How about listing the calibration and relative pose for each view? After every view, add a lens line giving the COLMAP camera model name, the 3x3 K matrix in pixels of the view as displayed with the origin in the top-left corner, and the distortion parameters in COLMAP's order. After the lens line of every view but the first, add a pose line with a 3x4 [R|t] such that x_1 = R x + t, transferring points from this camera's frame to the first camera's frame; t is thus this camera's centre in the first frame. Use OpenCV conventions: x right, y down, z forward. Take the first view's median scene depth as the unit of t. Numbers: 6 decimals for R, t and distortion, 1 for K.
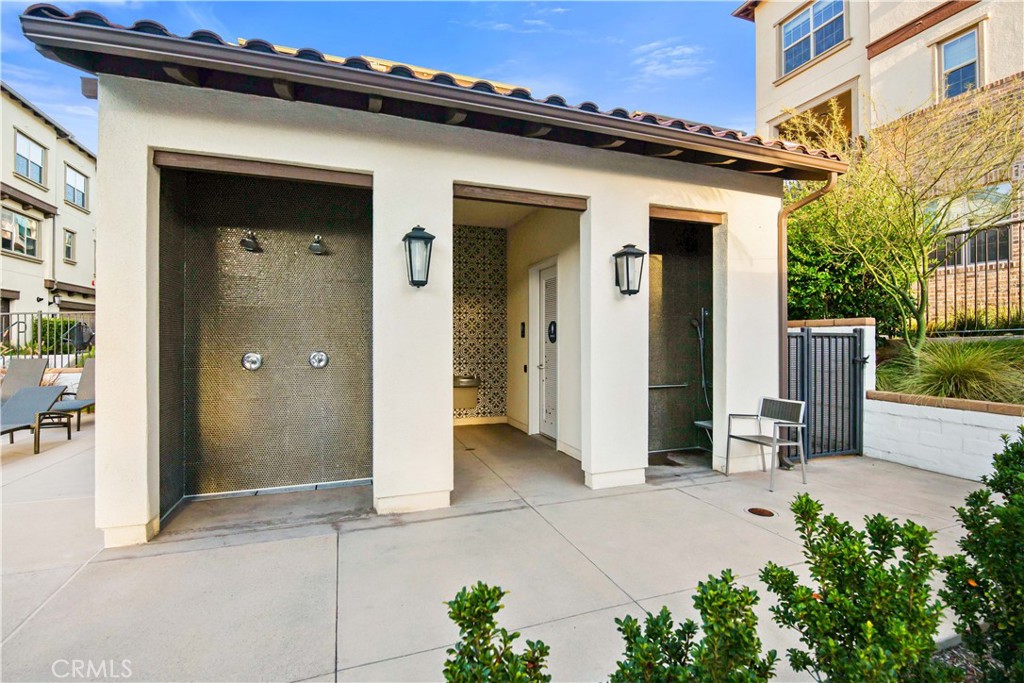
lens RADIAL K [[453.6, 0, 510.7], [0, 453.6, 340.0], [0, 0, 1]] dist [-0.009097, -0.002056]
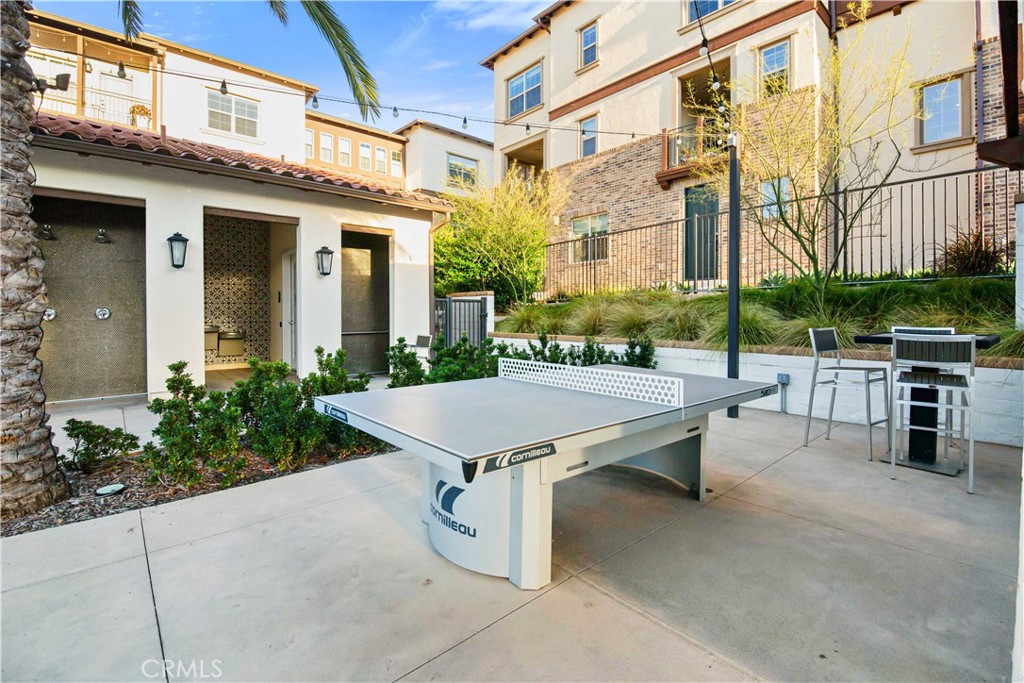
lens RADIAL K [[453.6, 0, 516.2], [0, 453.6, 317.2], [0, 0, 1]] dist [-0.009097, -0.002056]
pose [[0.928670, -0.007339, 0.370835, 0.232253], [0.005374, 0.999966, 0.006330, 0.043263], [-0.370868, -0.003885, 0.928677, -0.704797]]
